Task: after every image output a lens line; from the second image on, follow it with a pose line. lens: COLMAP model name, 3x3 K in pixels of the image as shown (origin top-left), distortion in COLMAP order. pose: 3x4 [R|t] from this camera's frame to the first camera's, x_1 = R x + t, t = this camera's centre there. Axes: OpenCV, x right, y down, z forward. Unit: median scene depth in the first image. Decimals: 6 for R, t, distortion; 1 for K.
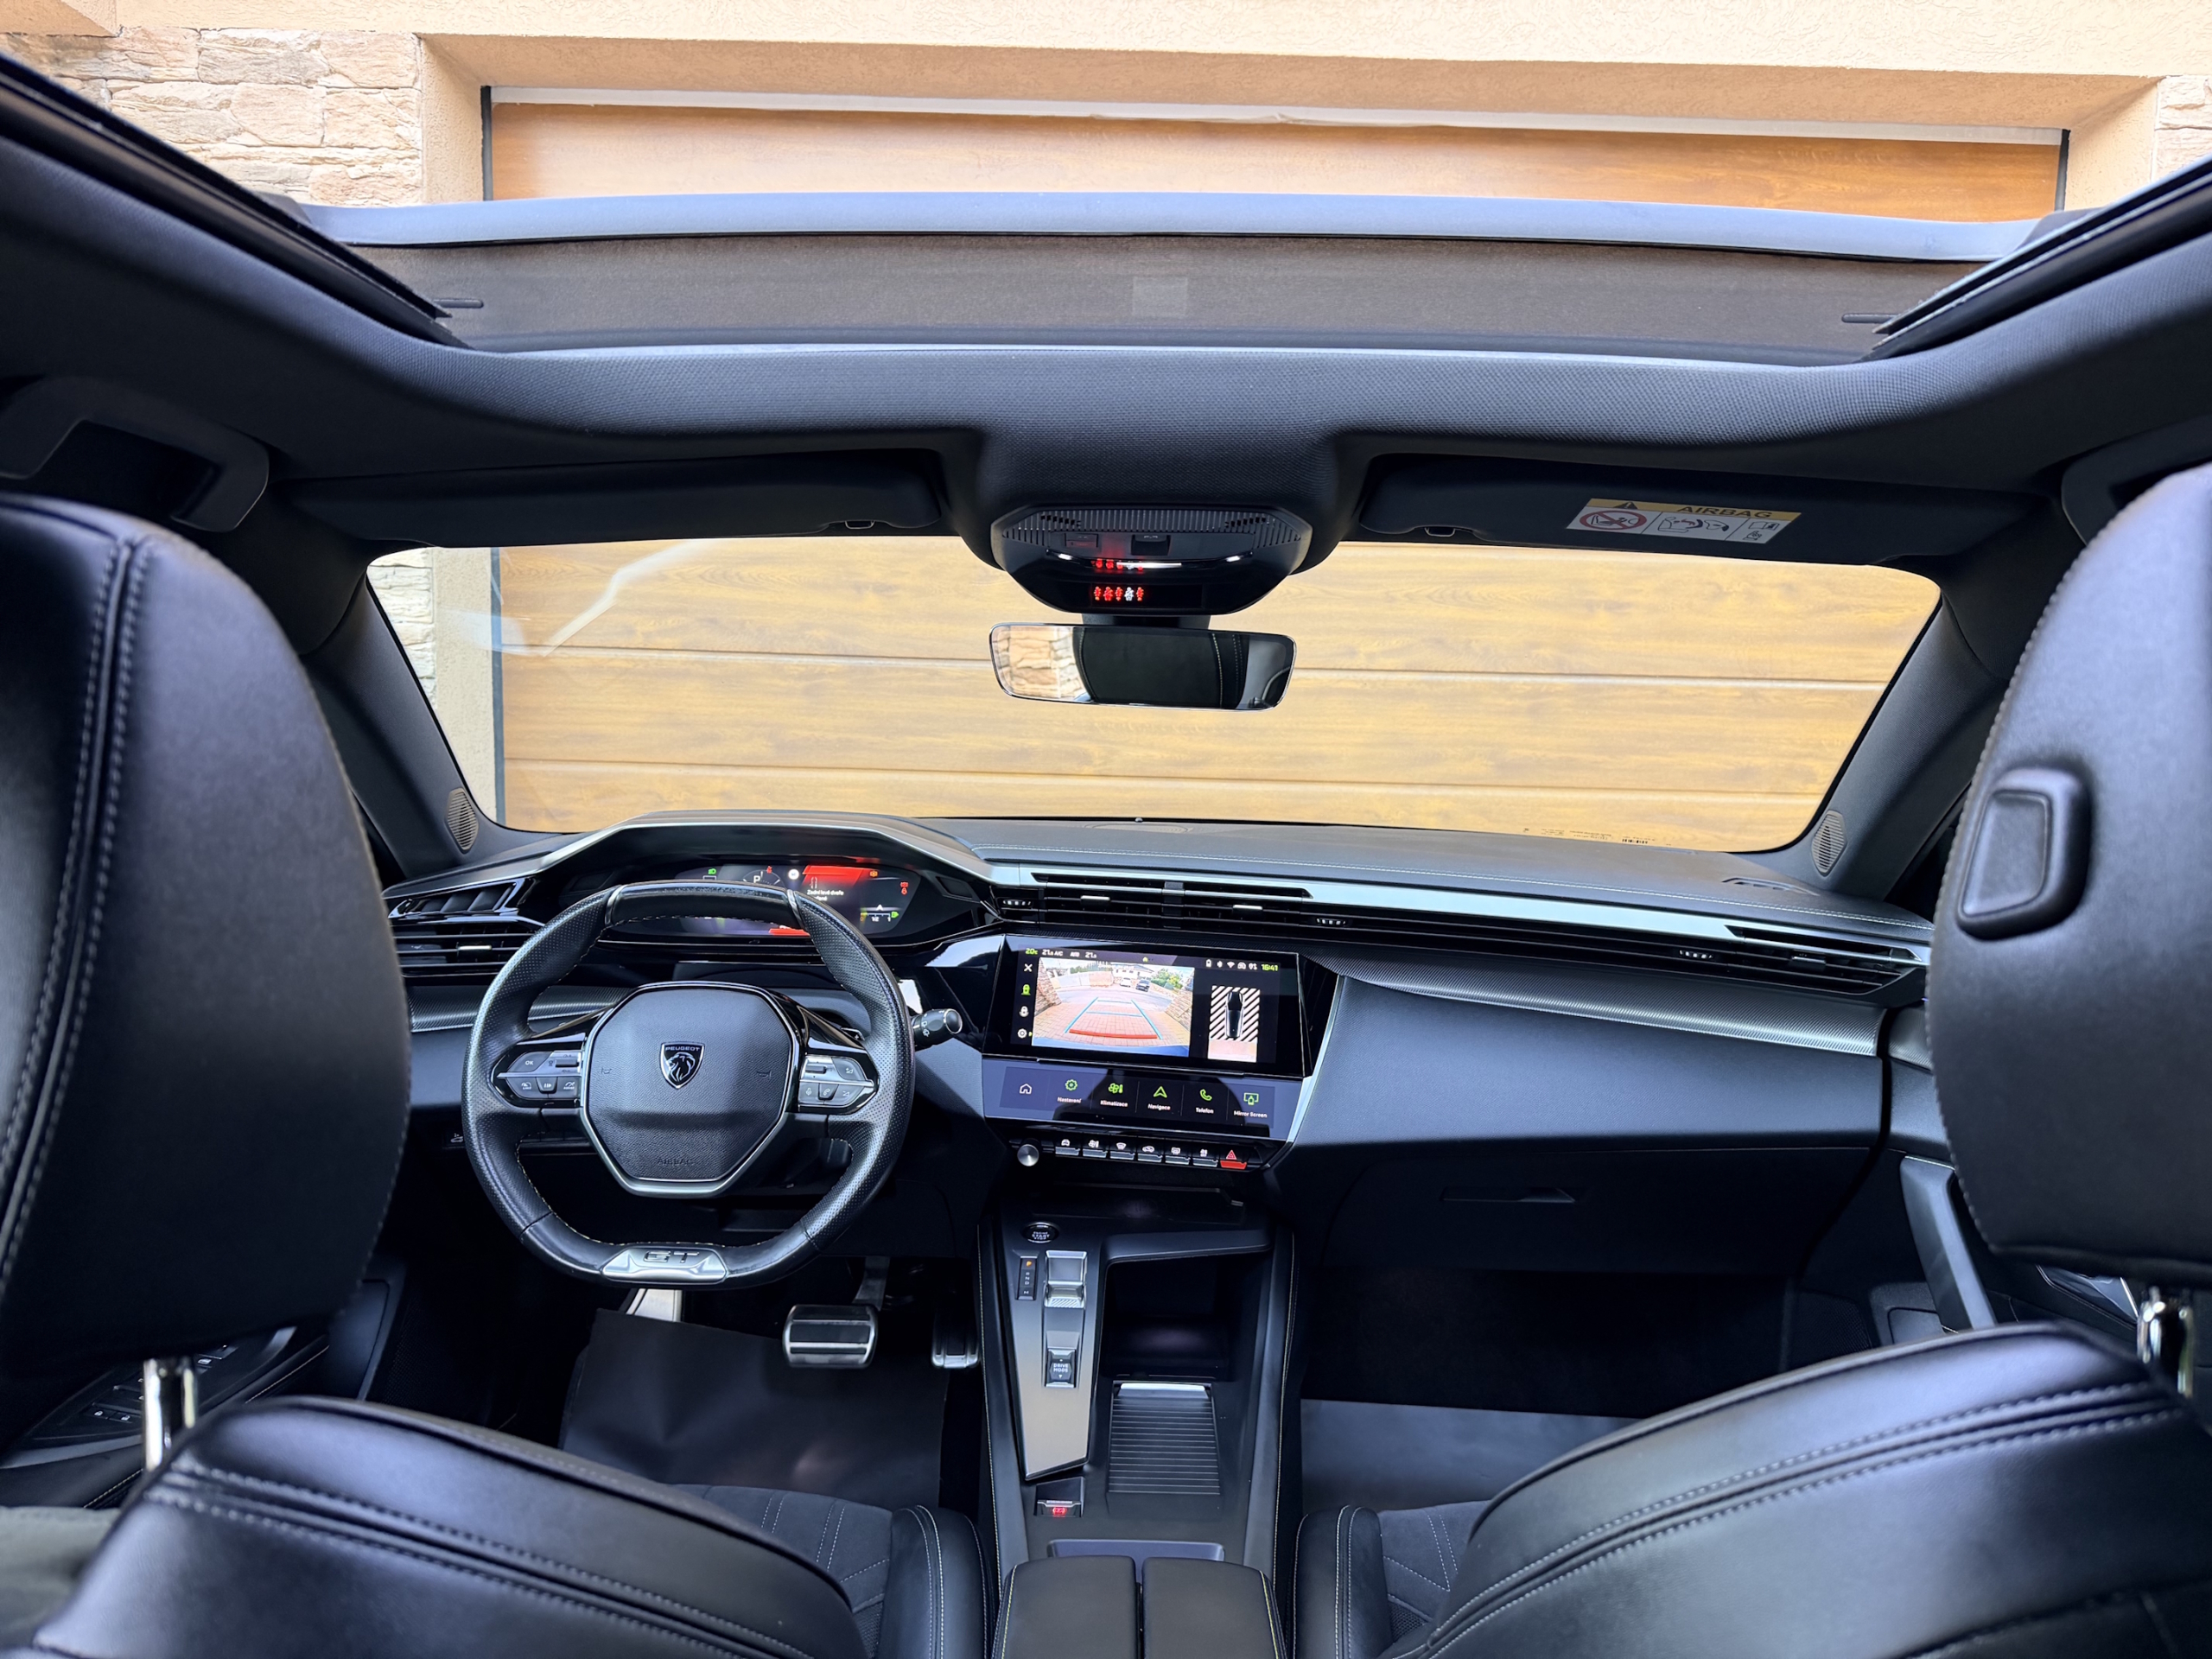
lens RADIAL K [[1513.7, 0, 1118.7], [0, 1513.7, 832.6], [0, 0, 1]] dist [0.092386, -0.001424]
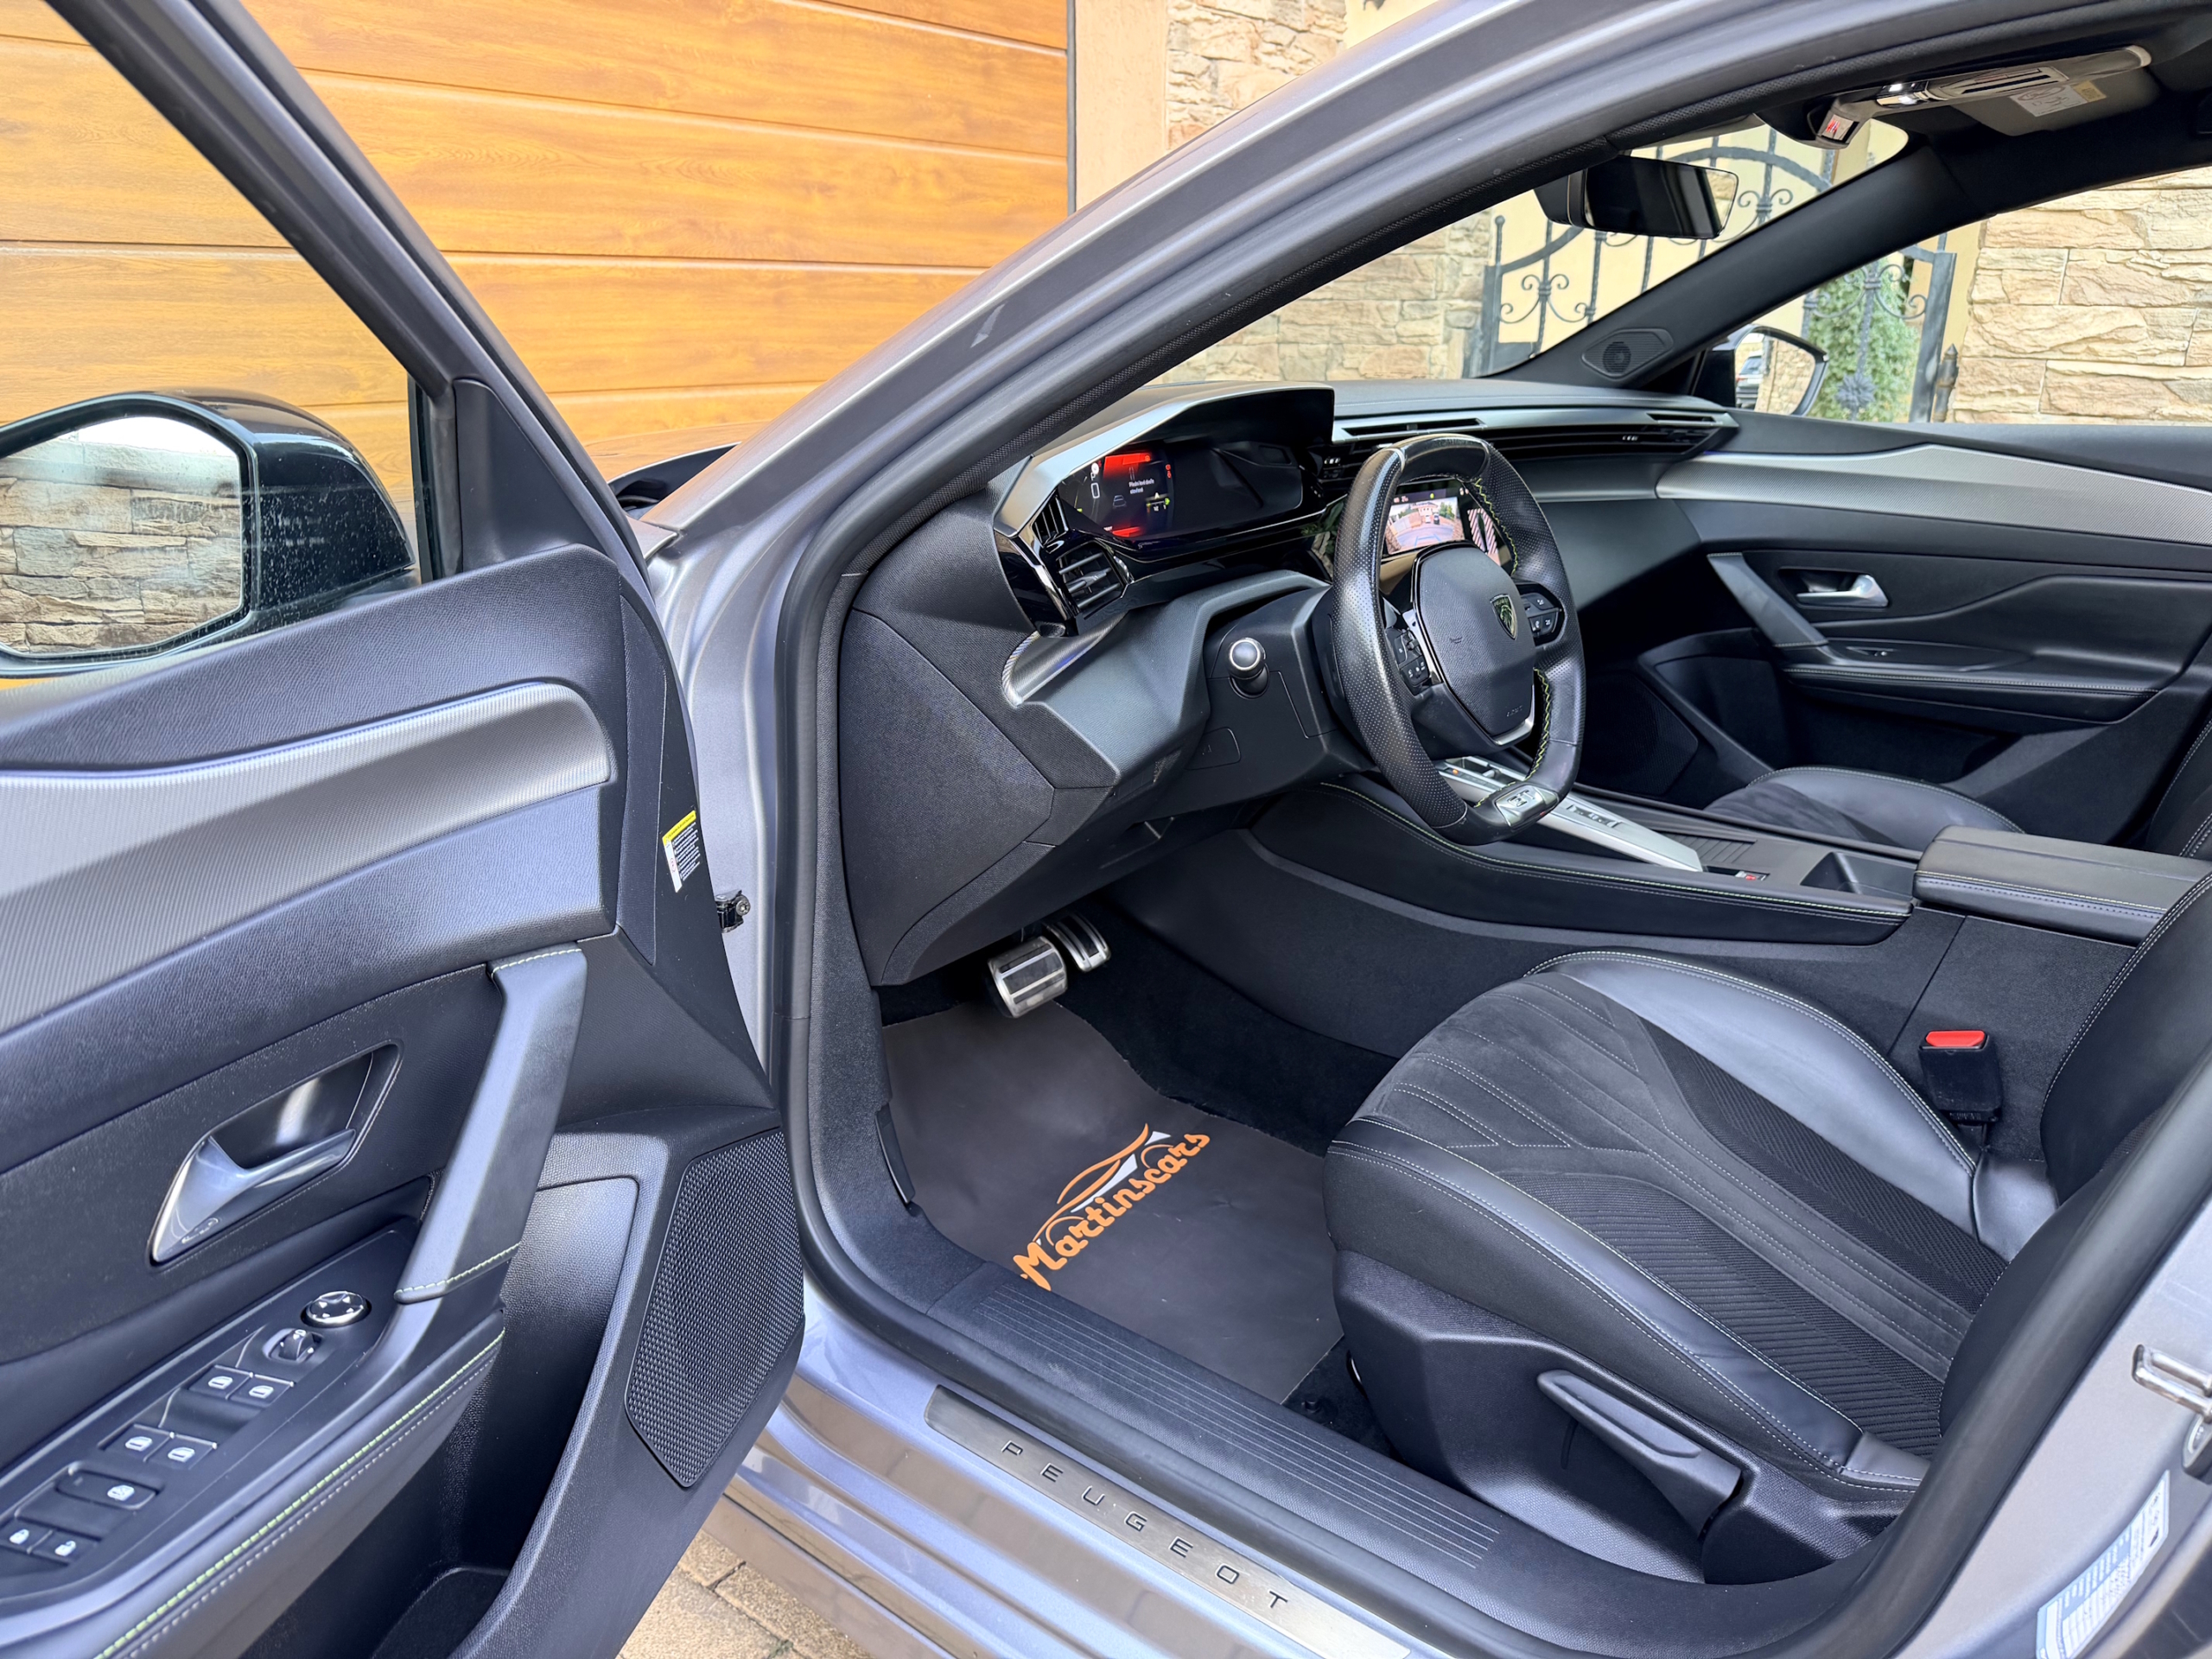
lens RADIAL K [[1536.4, 0, 1101.9], [0, 1536.4, 852.5], [0, 0, 1]] dist [0.001605, -0.006057]
pose [[0.608254, -0.293305, 0.737563, -1.028732], [0.105229, 0.950818, 0.291330, -0.020346], [-0.786736, -0.099590, 0.609203, 0.480734]]
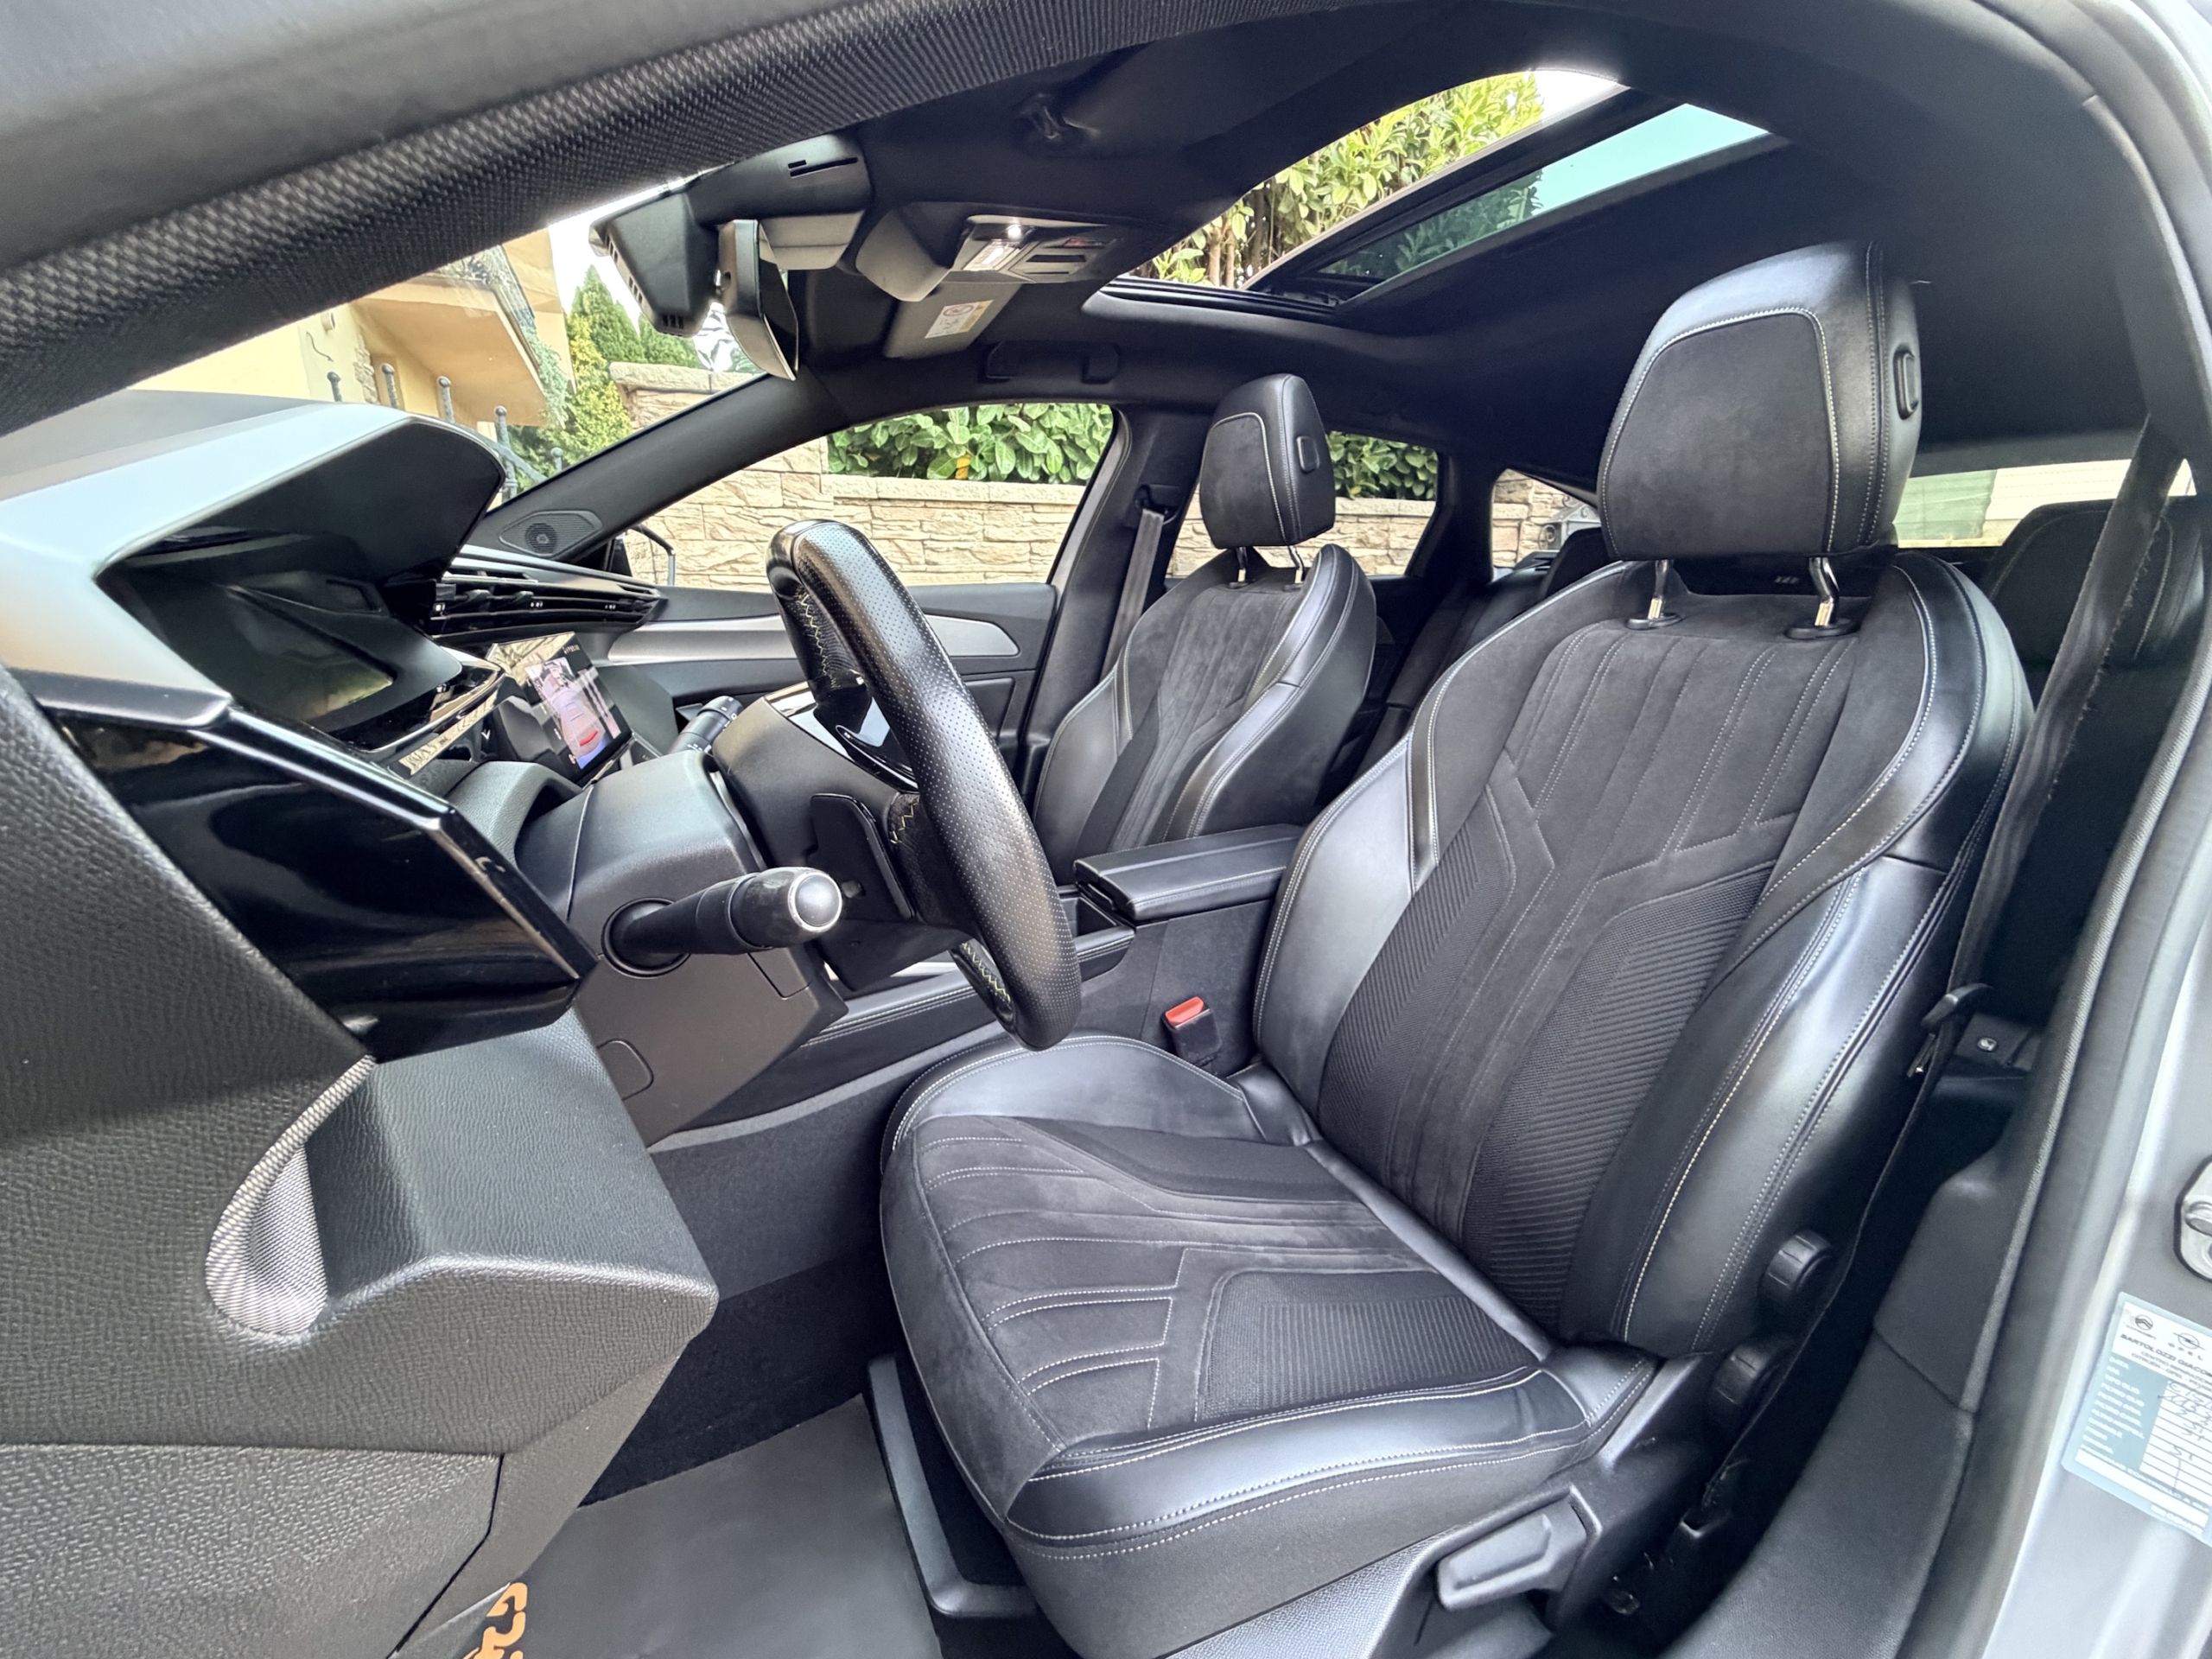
lens RADIAL K [[883.0, 0, 1084.5], [0, 883.0, 838.6], [0, 0, 1]] dist [0.000875, 0.000084]
pose [[-0.414432, -0.281262, 0.865528, -0.597687], [0.096008, 0.932226, 0.348907, 0.033294], [-0.905002, 0.227696, -0.359341, 0.920234]]
